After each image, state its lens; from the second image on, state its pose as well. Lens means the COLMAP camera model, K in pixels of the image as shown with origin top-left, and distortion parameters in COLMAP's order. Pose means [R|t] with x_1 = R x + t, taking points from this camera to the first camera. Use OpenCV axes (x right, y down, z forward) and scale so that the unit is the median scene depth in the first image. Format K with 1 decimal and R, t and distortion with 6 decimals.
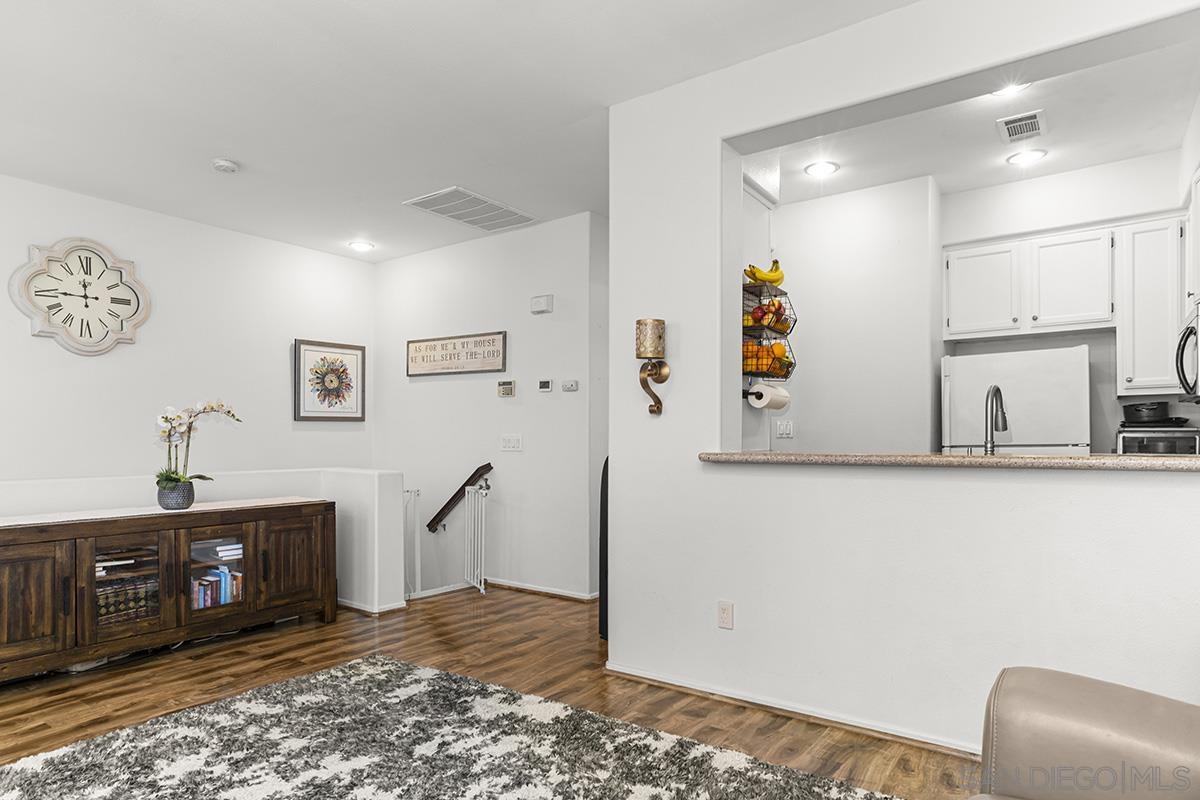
lens RADIAL K [[696.7, 0, 596.9], [0, 696.7, 441.0], [0, 0, 1]] dist [-0.055349, 0.050076]
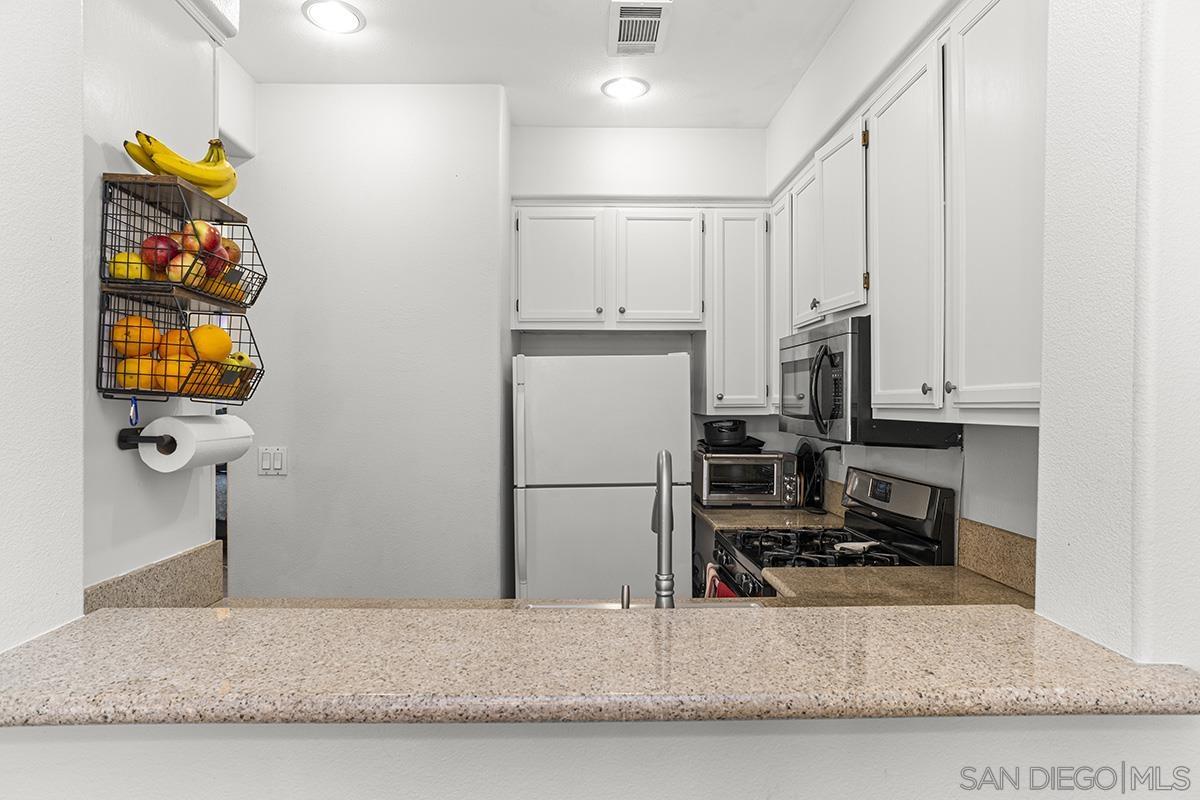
lens RADIAL K [[683.5, 0, 600.3], [0, 683.5, 400.8], [0, 0, 1]] dist [-0.056946, 0.043364]
pose [[0.790877, 0.006242, 0.611943, 0.195601], [-0.003126, 0.999976, -0.006160, -0.092475], [-0.611967, 0.002959, 0.790878, 0.518583]]
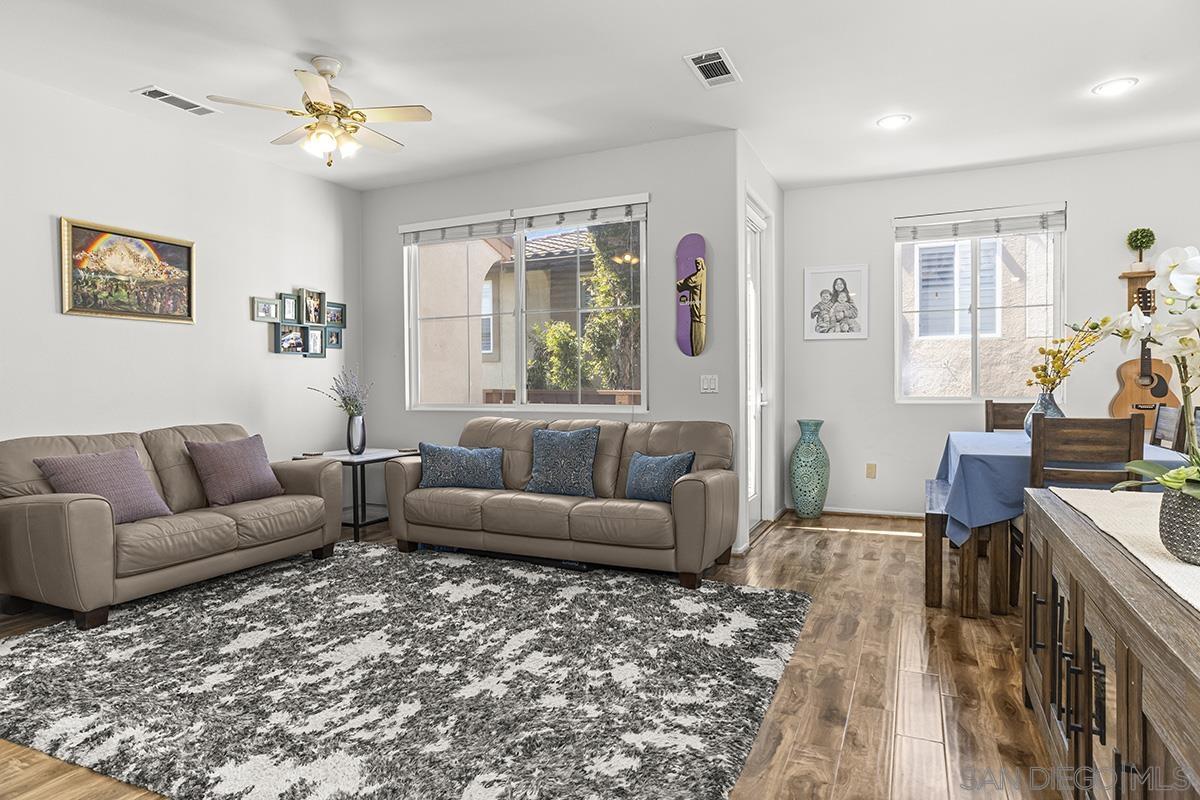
lens RADIAL K [[683.5, 0, 600.3], [0, 683.5, 400.8], [0, 0, 1]] dist [-0.056946, 0.043364]
pose [[-0.981995, 0.012496, -0.188496, -0.242477], [0.007146, 0.999553, 0.029034, -0.001039], [0.188774, 0.027164, -0.981645, 1.403843]]
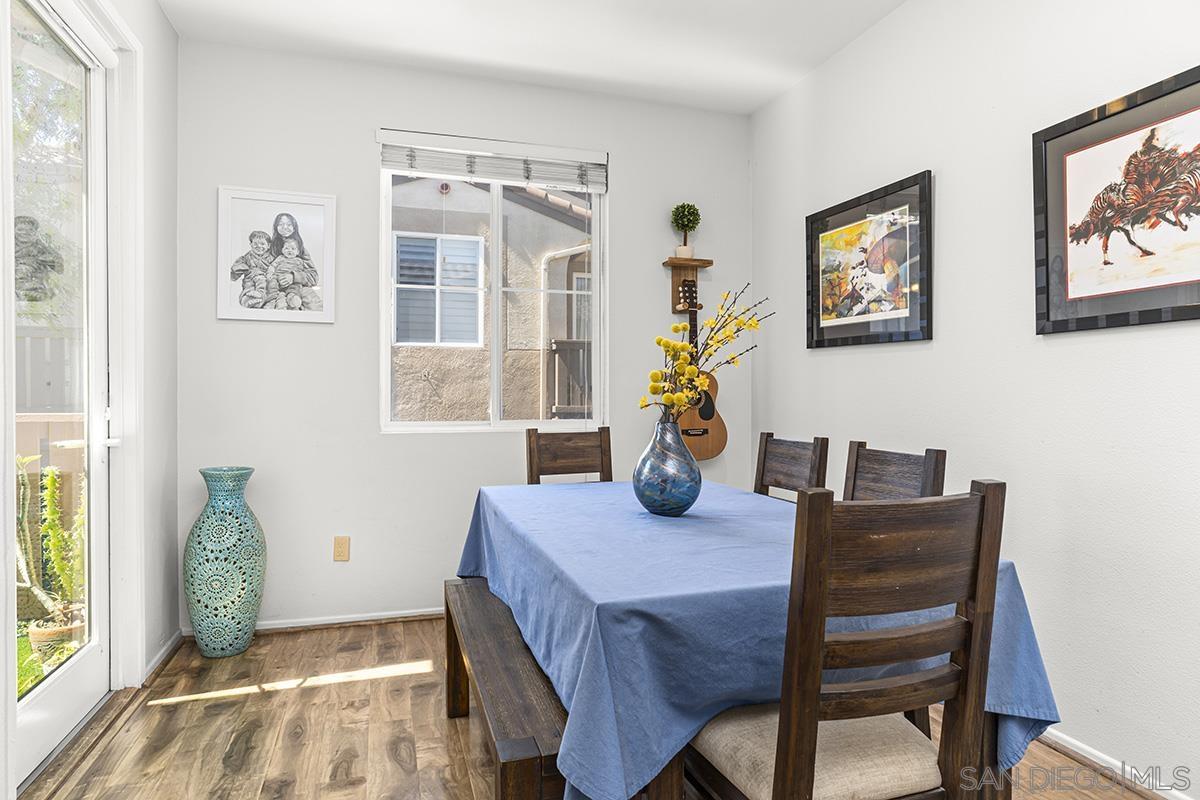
lens RADIAL K [[683.5, 0, 600.3], [0, 683.5, 400.8], [0, 0, 1]] dist [-0.056946, 0.043364]
pose [[-0.590742, 0.005635, -0.806841, -0.632354], [-0.004402, 0.999938, 0.010206, -0.000969], [0.806849, 0.009581, -0.590681, 0.788993]]
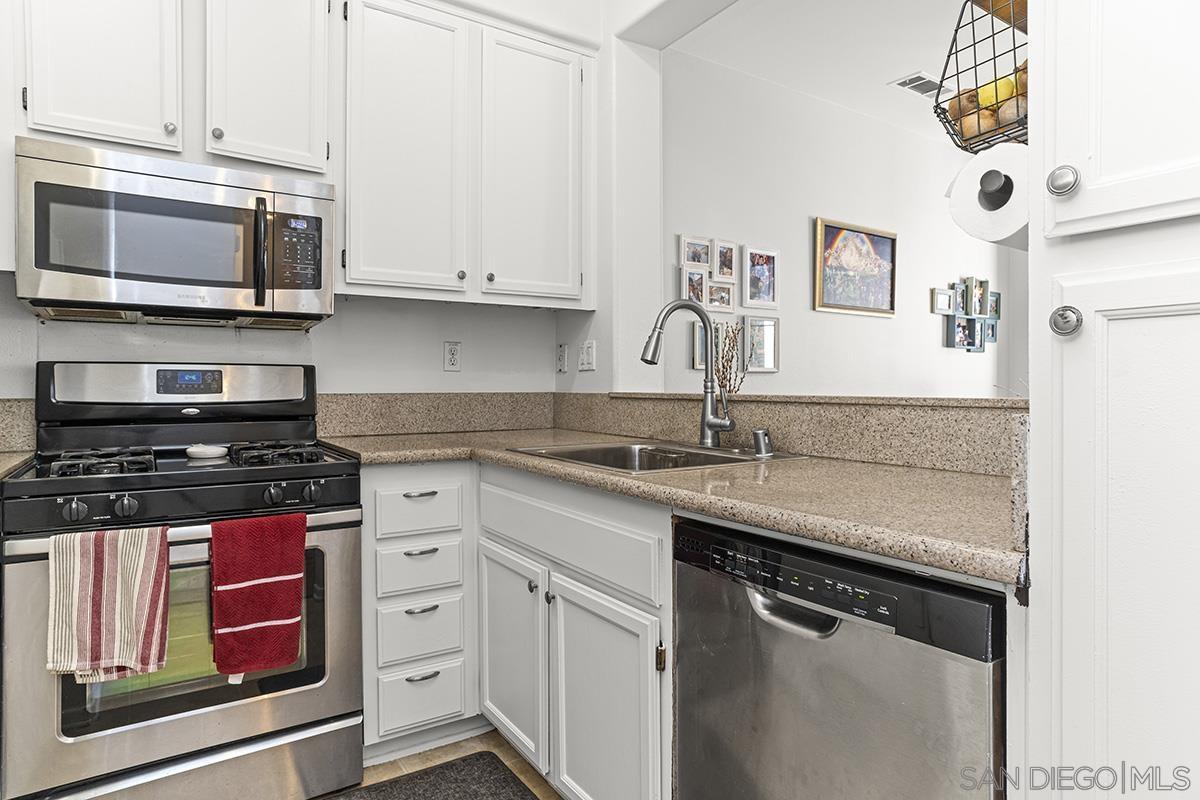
lens RADIAL K [[696.5, 0, 602.5], [0, 696.5, 390.9], [0, 0, 1]] dist [-0.060759, 0.047469]
pose [[-0.936478, -0.002293, 0.350720, 0.328134], [0.002036, 0.999926, 0.011972, 0.002564], [-0.350722, 0.011926, -0.936404, 1.375358]]
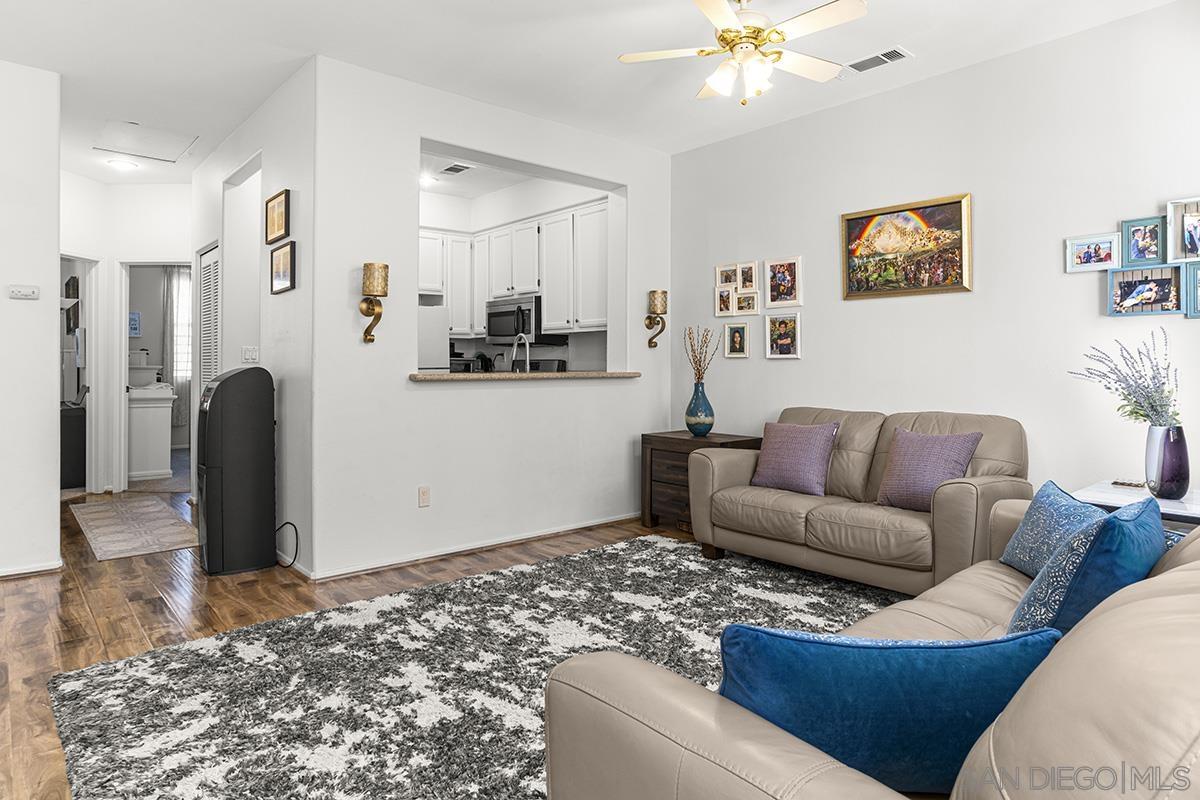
lens RADIAL K [[692.8, 0, 596.8], [0, 692.8, 366.3], [0, 0, 1]] dist [-0.058609, 0.042686]
pose [[0.218872, -0.000557, 0.975753, -0.901228], [0.001227, 0.999999, 0.000295, 0.001370], [-0.975753, 0.001132, 0.218873, 0.341525]]
